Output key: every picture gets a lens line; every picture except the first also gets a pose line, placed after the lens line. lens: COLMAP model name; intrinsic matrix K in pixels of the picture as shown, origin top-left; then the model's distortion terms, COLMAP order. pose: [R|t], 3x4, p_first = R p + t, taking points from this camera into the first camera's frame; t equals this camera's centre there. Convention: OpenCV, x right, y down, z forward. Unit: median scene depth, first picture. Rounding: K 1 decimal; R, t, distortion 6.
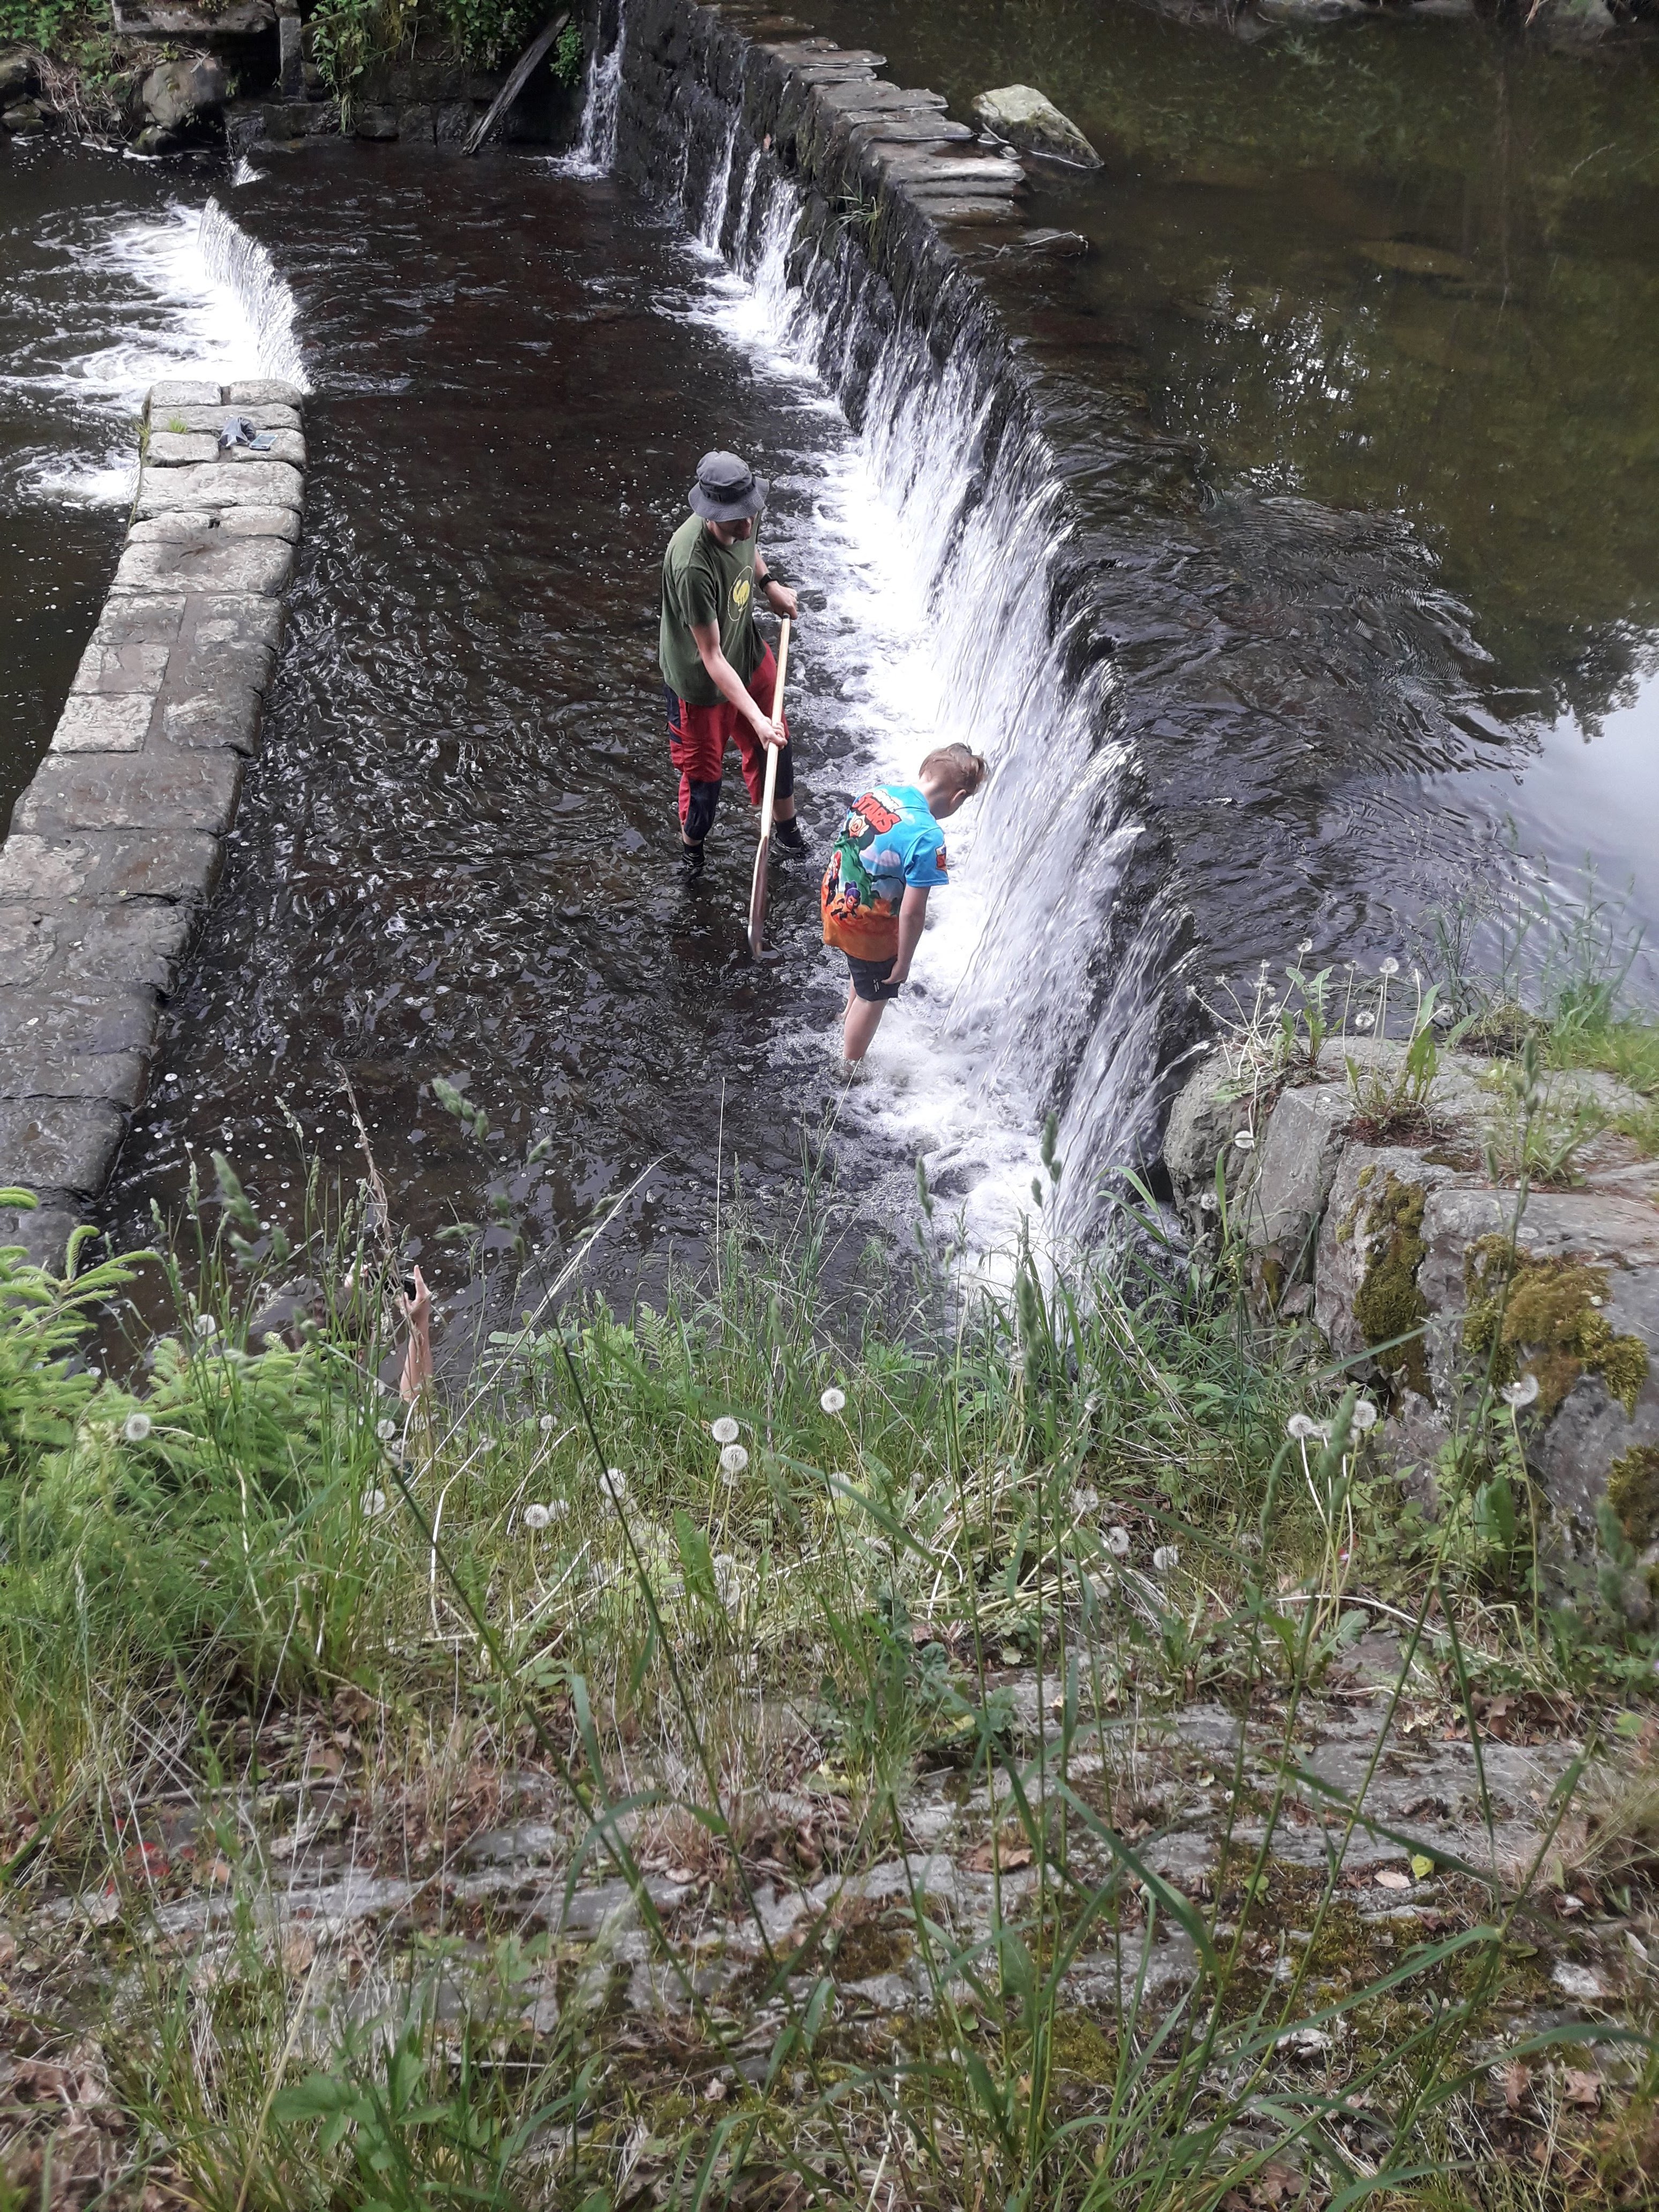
lens RADIAL K [[1809.8, 0, 826.4], [0, 1809.8, 1088.5], [0, 0, 1]] dist [-0.006218, 0.009017]
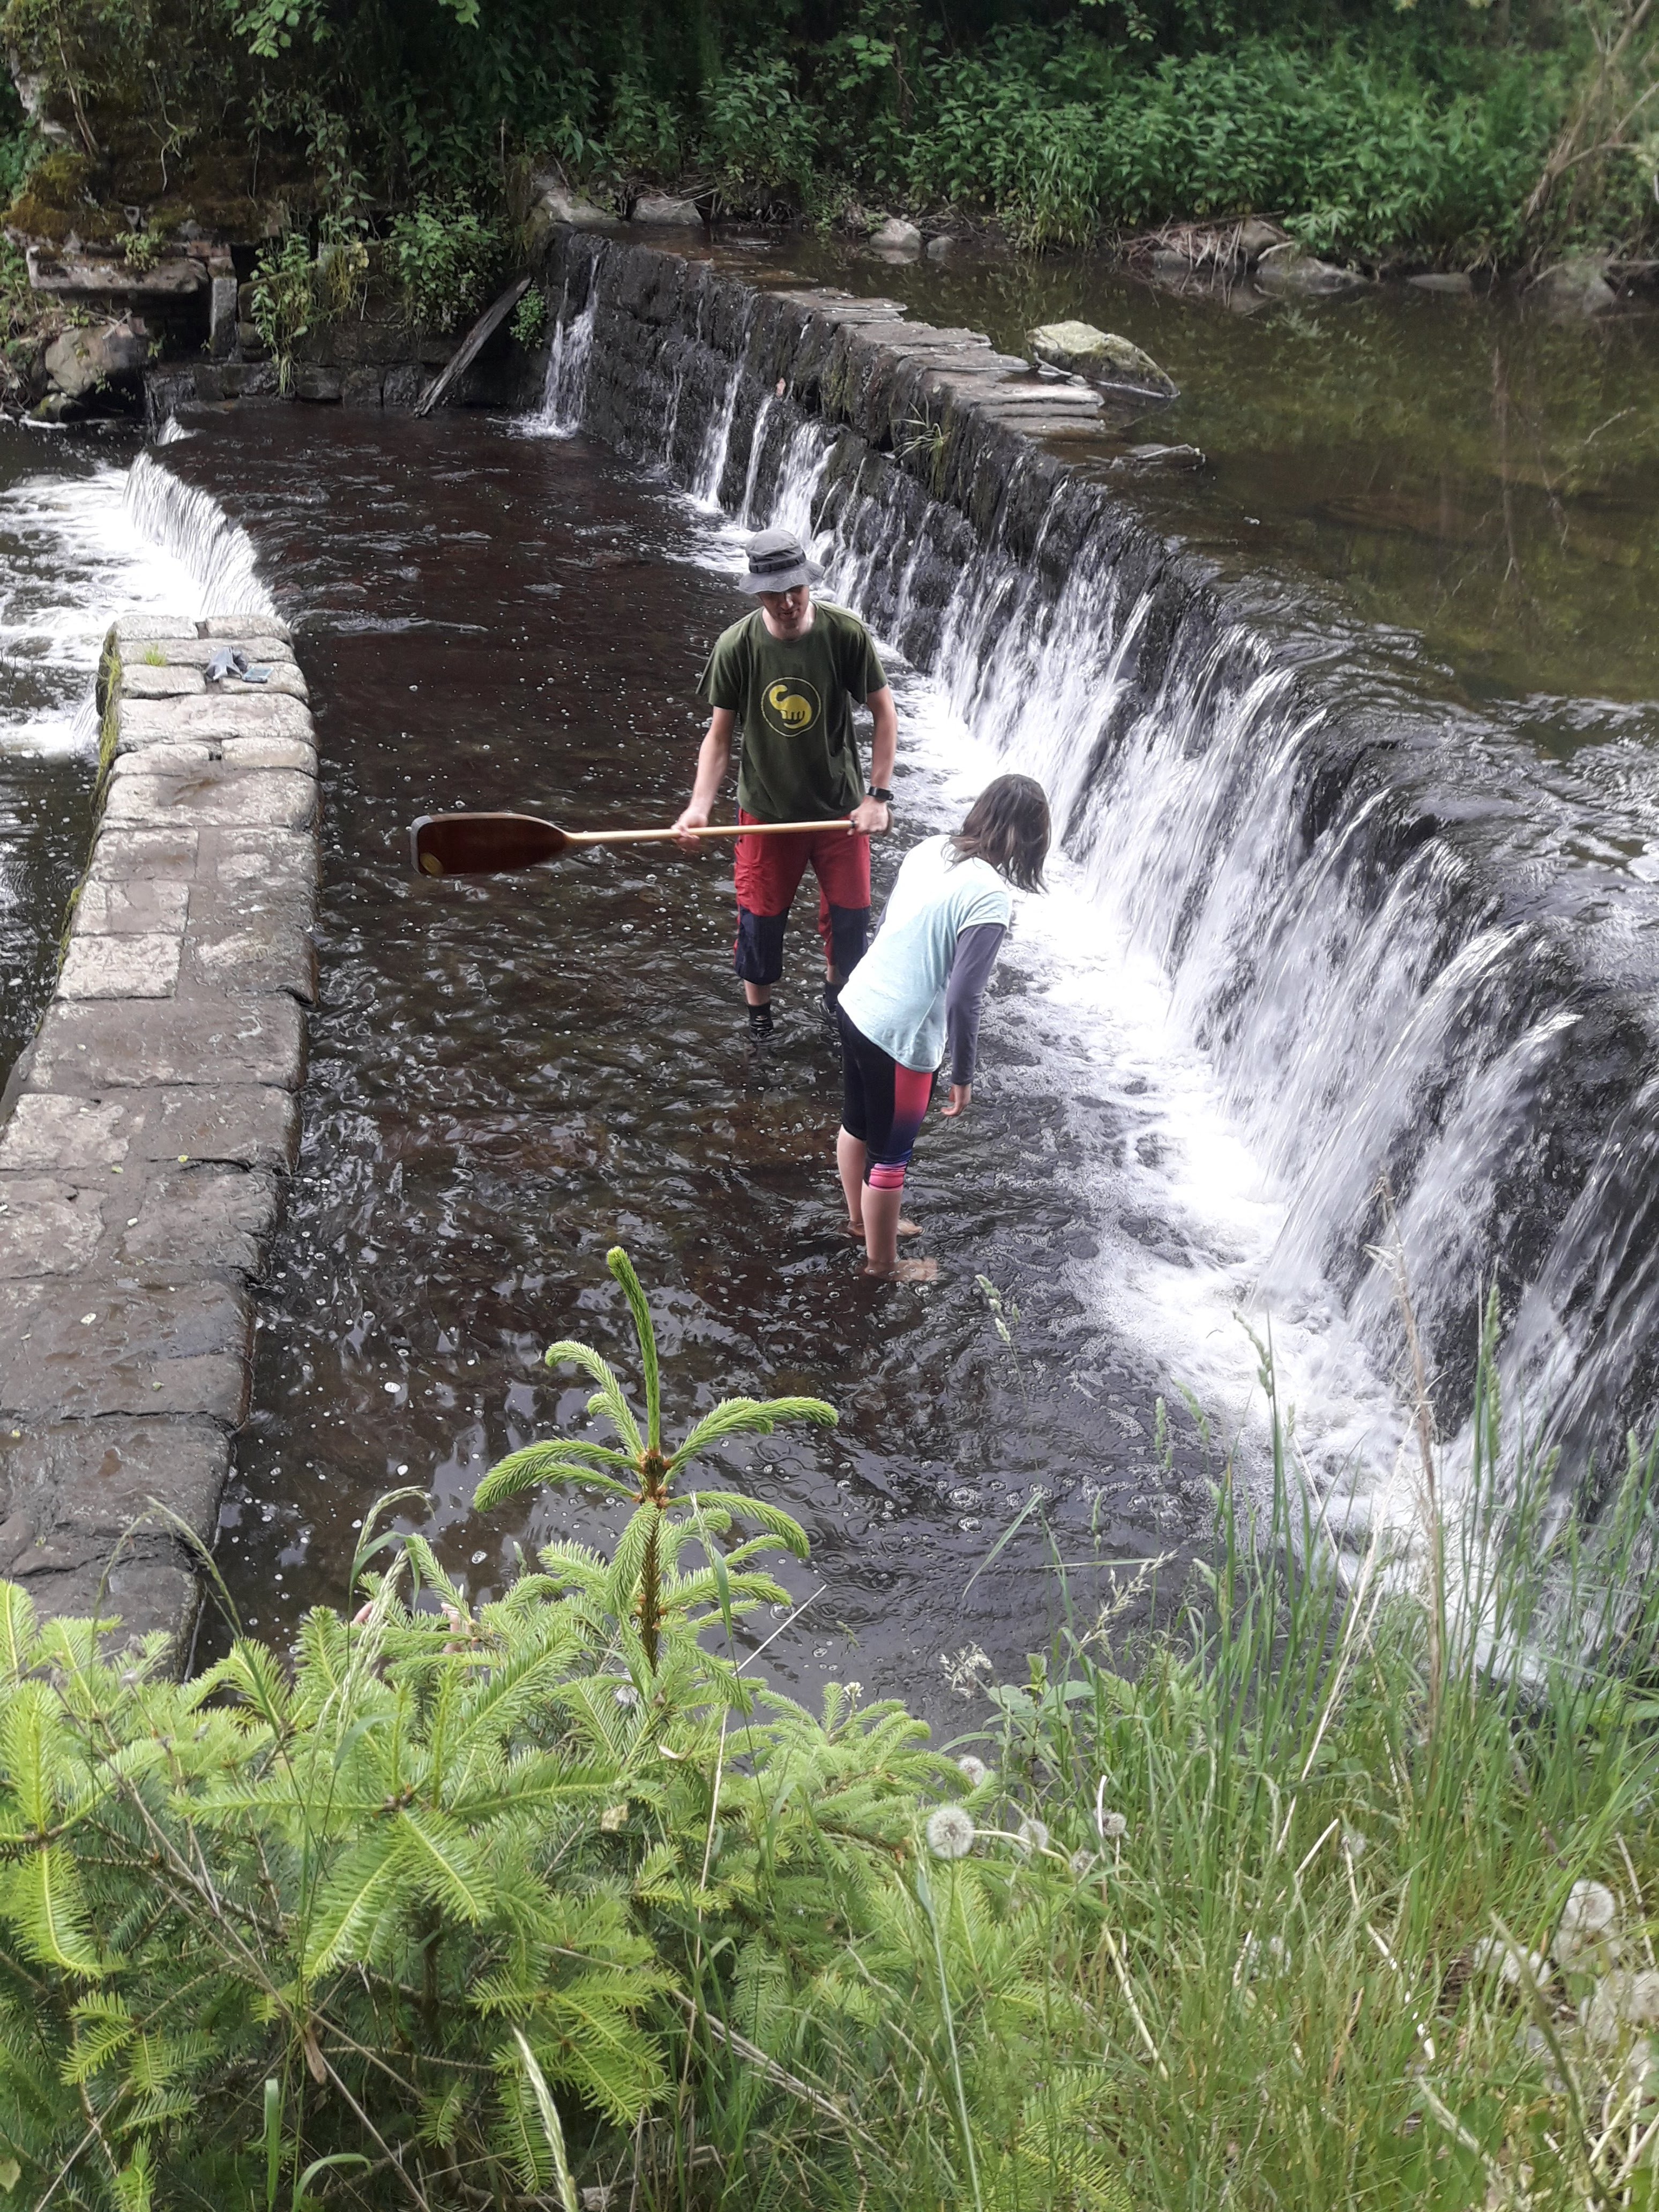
lens RADIAL K [[1965.2, 0, 831.3], [0, 1965.2, 1114.5], [0, 0, 1]] dist [0.006712, -0.015721]
pose [[0.995784, -0.018613, 0.089818, -0.138580], [0.034219, 0.983887, -0.175485, 0.022032], [-0.085104, 0.177818, 0.980376, 0.108429]]
